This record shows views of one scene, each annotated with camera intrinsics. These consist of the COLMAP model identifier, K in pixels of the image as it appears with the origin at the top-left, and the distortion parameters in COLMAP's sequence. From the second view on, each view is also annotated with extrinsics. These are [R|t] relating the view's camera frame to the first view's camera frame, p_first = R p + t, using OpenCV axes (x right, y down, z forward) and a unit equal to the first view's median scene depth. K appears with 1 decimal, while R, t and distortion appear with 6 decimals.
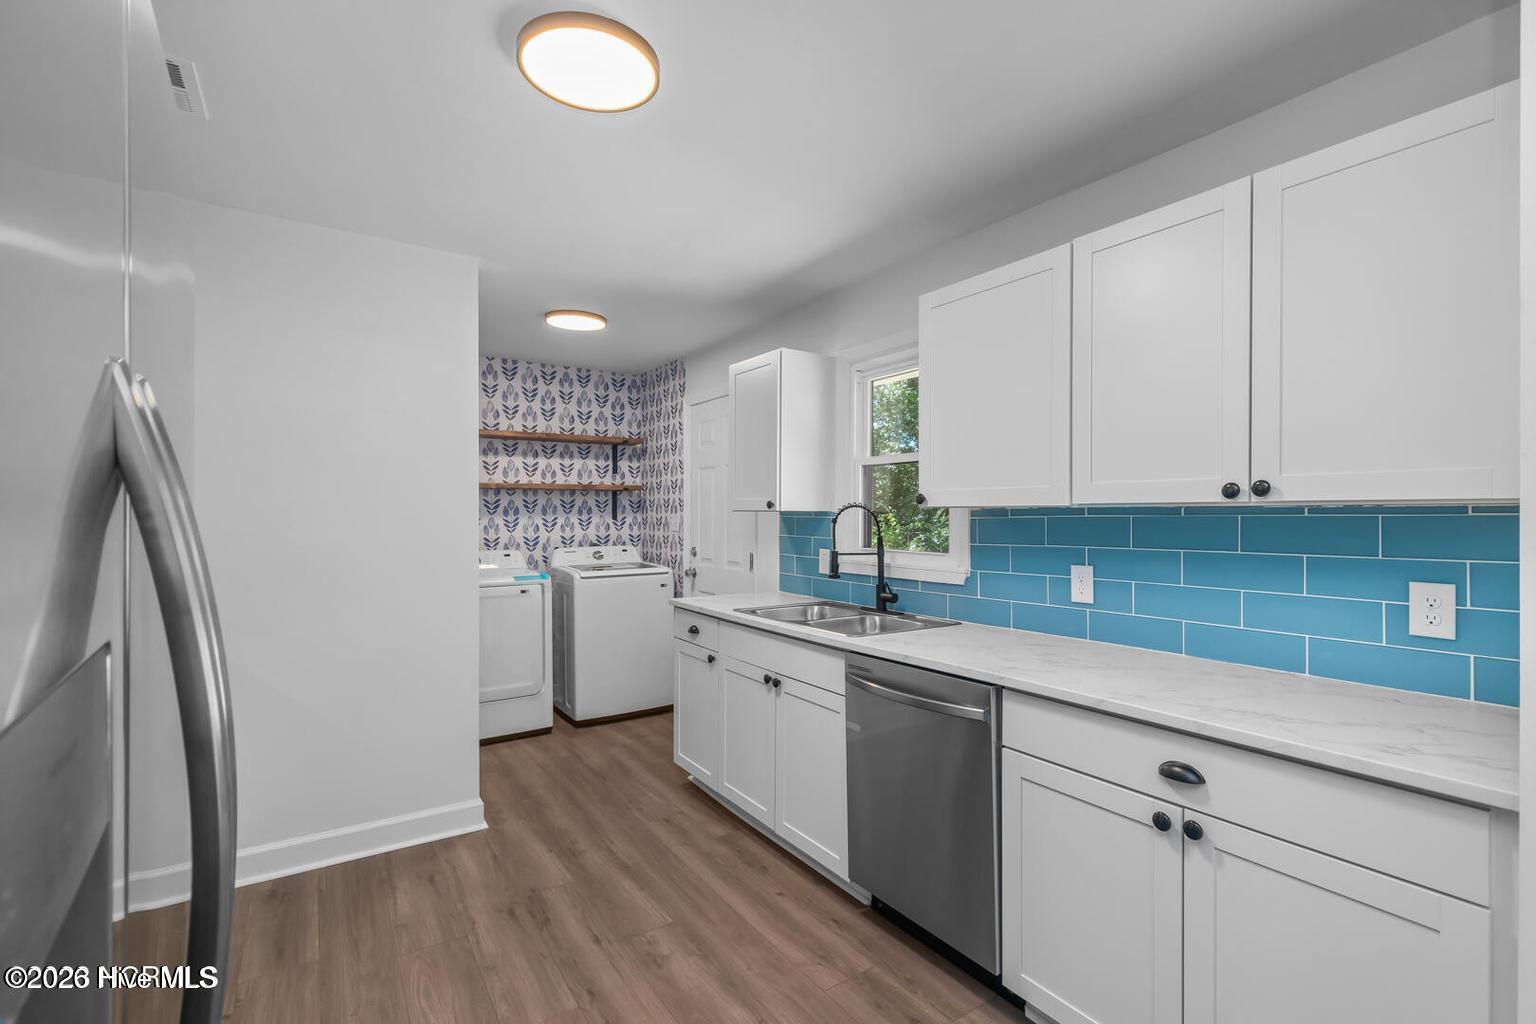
lens RADIAL K [[690.6, 0, 781.5], [0, 690.6, 513.5], [0, 0, 1]] dist [0.003067, -0.000044]
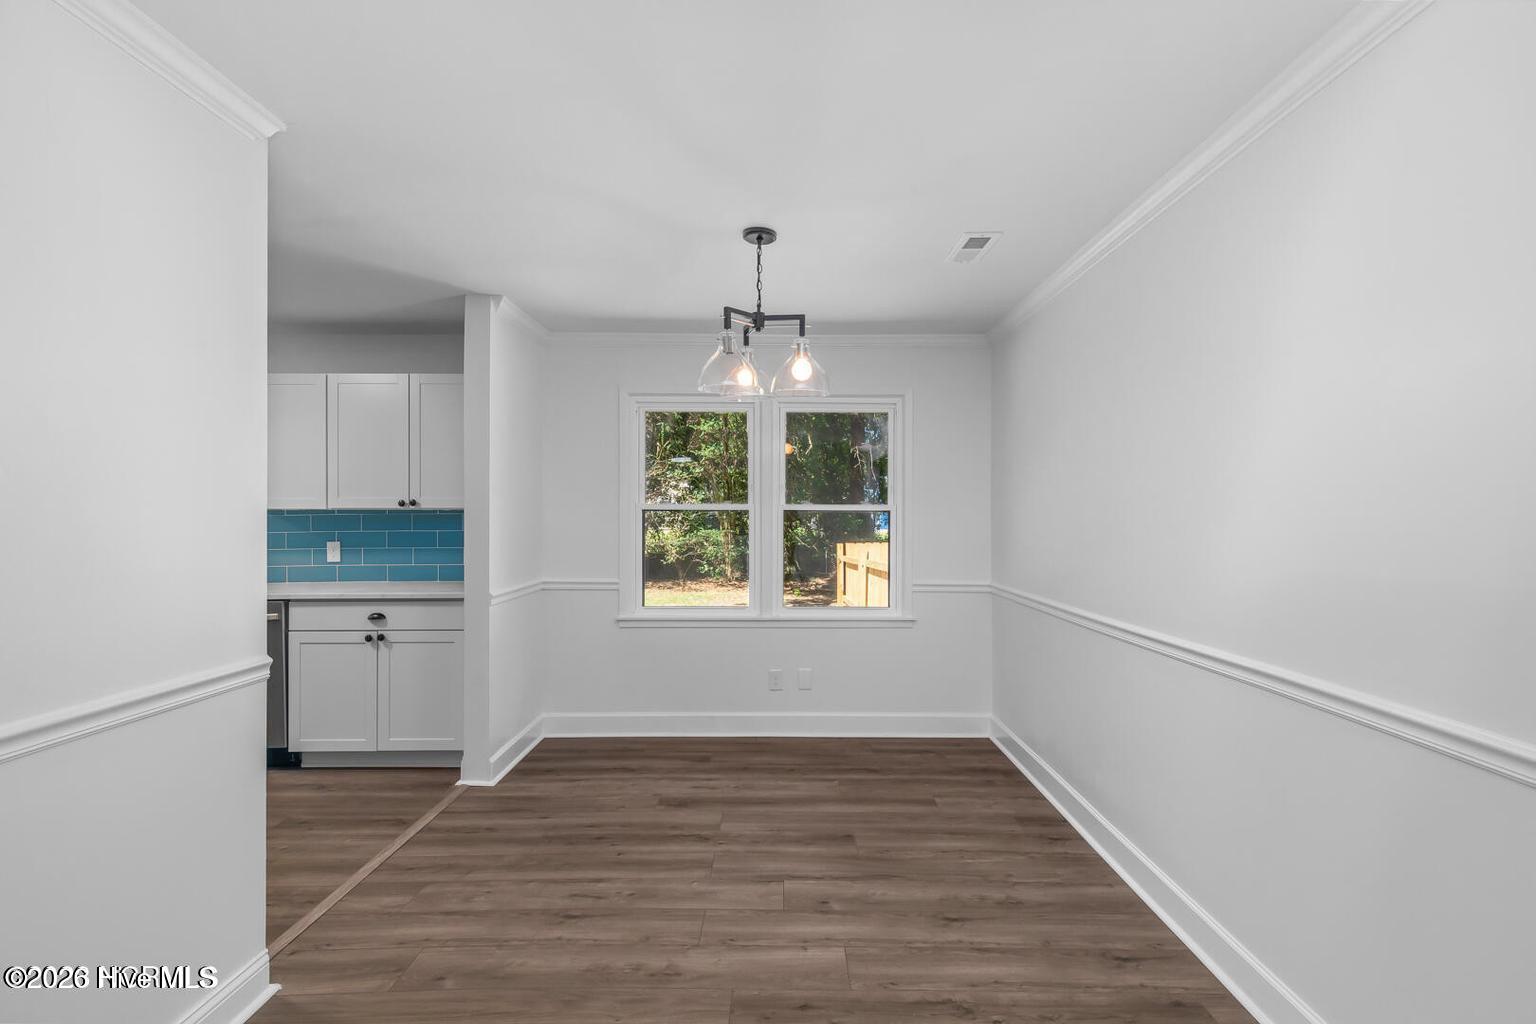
lens RADIAL K [[685.0, 0, 784.0], [0, 685.0, 515.9], [0, 0, 1]] dist [0.008150, -0.000242]
pose [[0.550805, -0.000536, 0.834634, -0.344557], [0.000693, 1.000000, 0.000185, 0.005959], [-0.834634, 0.000476, 0.550805, -0.803919]]
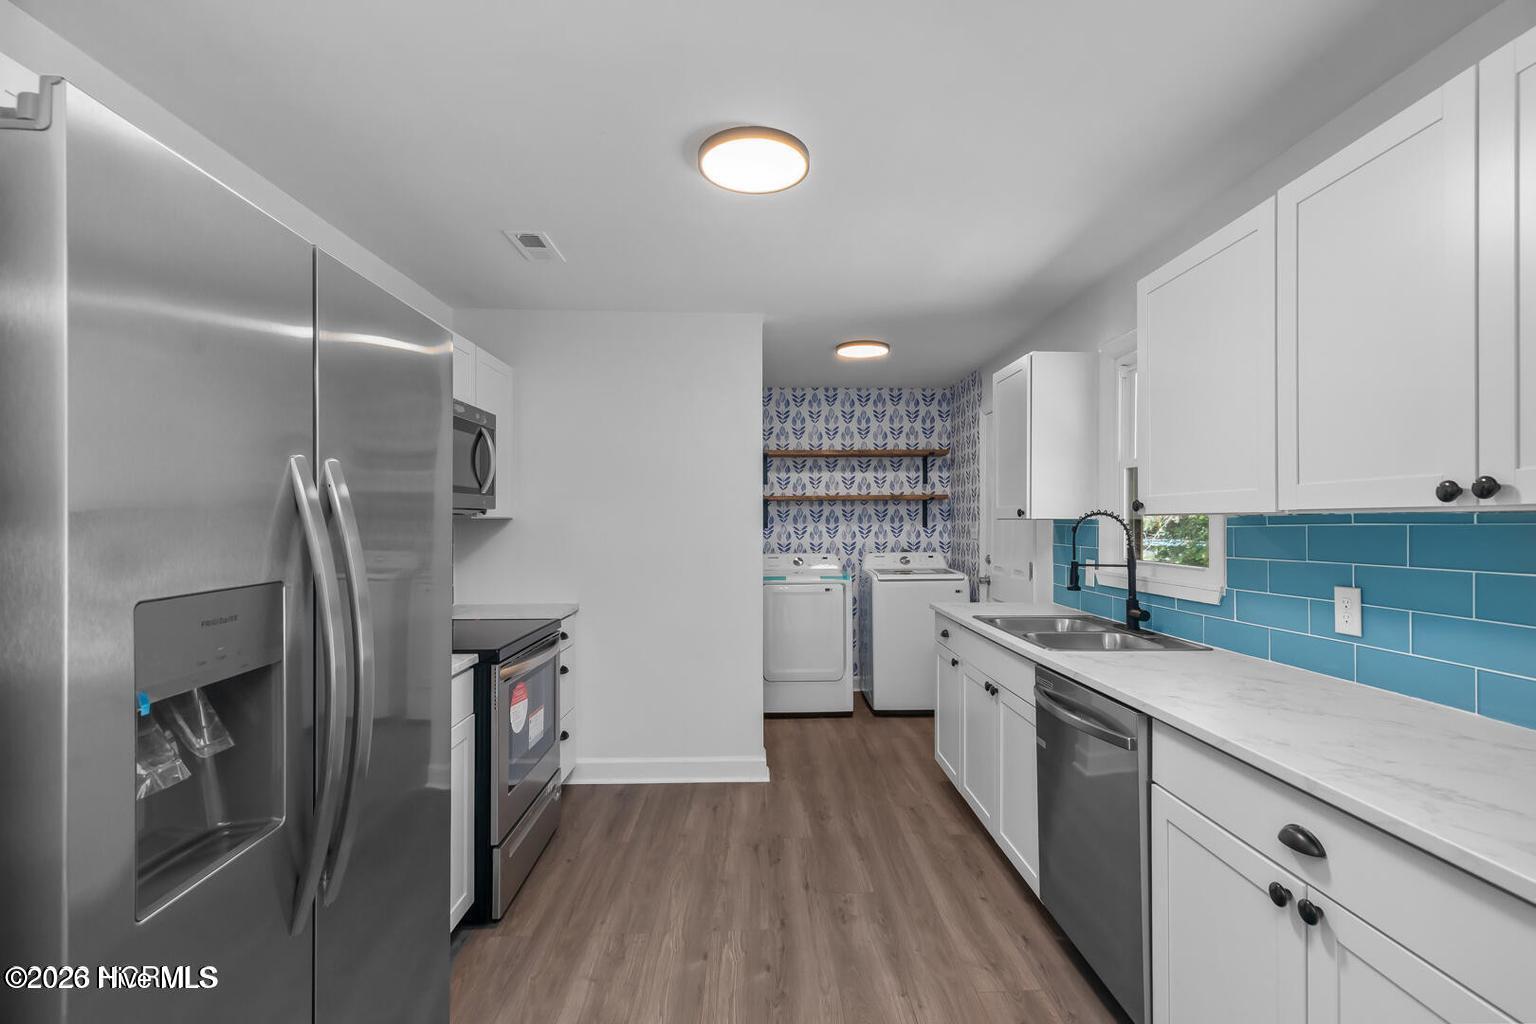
lens RADIAL K [[685.0, 0, 784.0], [0, 685.0, 515.9], [0, 0, 1]] dist [0.008150, -0.000242]
pose [[0.847613, -0.006195, -0.530578, 0.248780], [0.002263, 0.999965, -0.008060, -0.001229], [0.530609, 0.005631, 0.847598, -0.007390]]
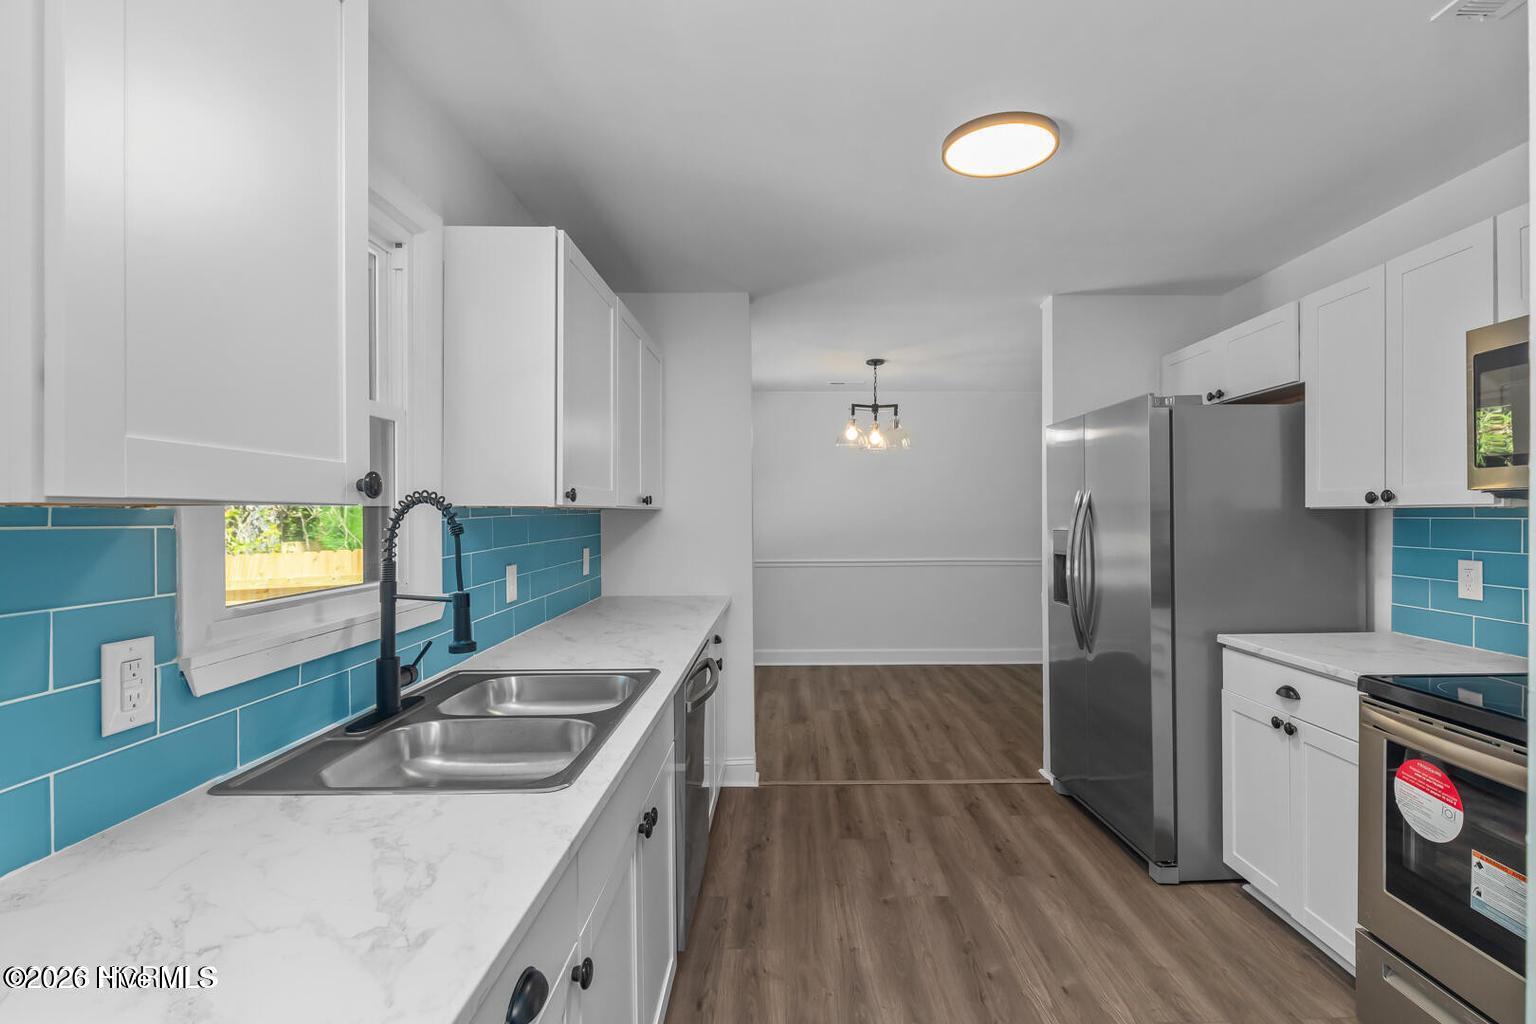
lens RADIAL K [[707.3, 0, 802.5], [0, 707.3, 514.6], [0, 0, 1]] dist [-0.000173, -0.001209]
pose [[-0.838852, 0.000387, 0.544359, -0.392331], [0.002403, 0.999993, 0.002993, -0.000271], [-0.544354, 0.003819, -0.838847, 1.321347]]
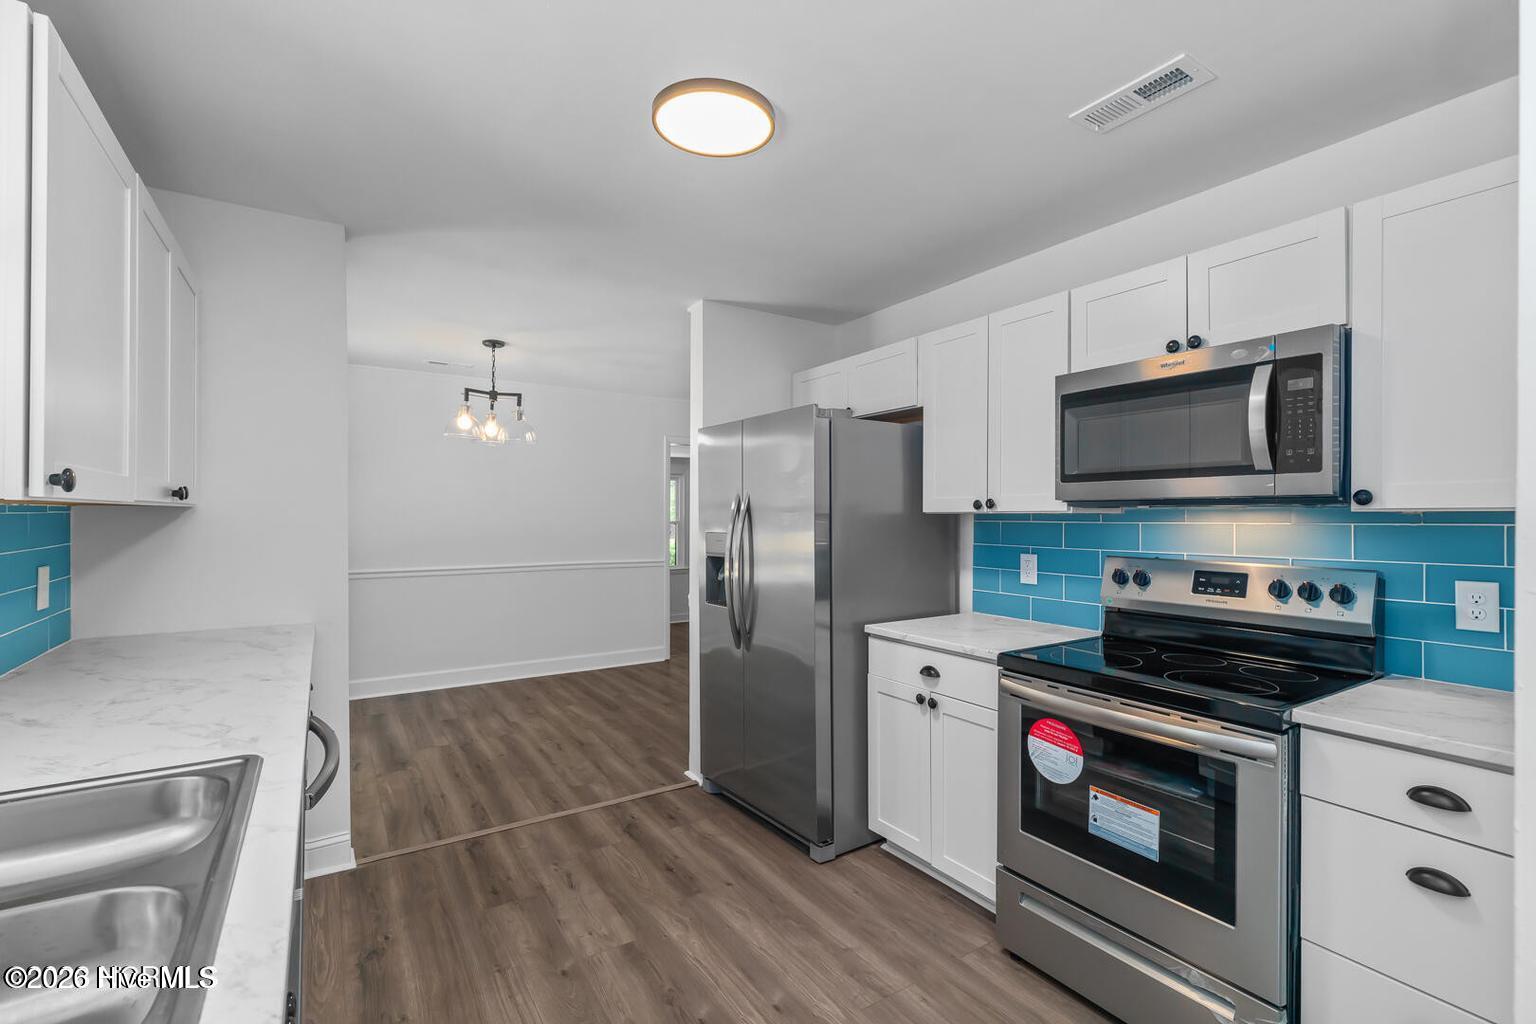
lens RADIAL K [[685.0, 0, 784.0], [0, 685.0, 515.9], [0, 0, 1]] dist [0.008150, -0.000242]
pose [[-0.999966, -0.005103, 0.006477, -0.236683], [-0.005092, 0.999986, 0.001677, -0.000312], [-0.006486, 0.001644, -0.999978, 1.253313]]
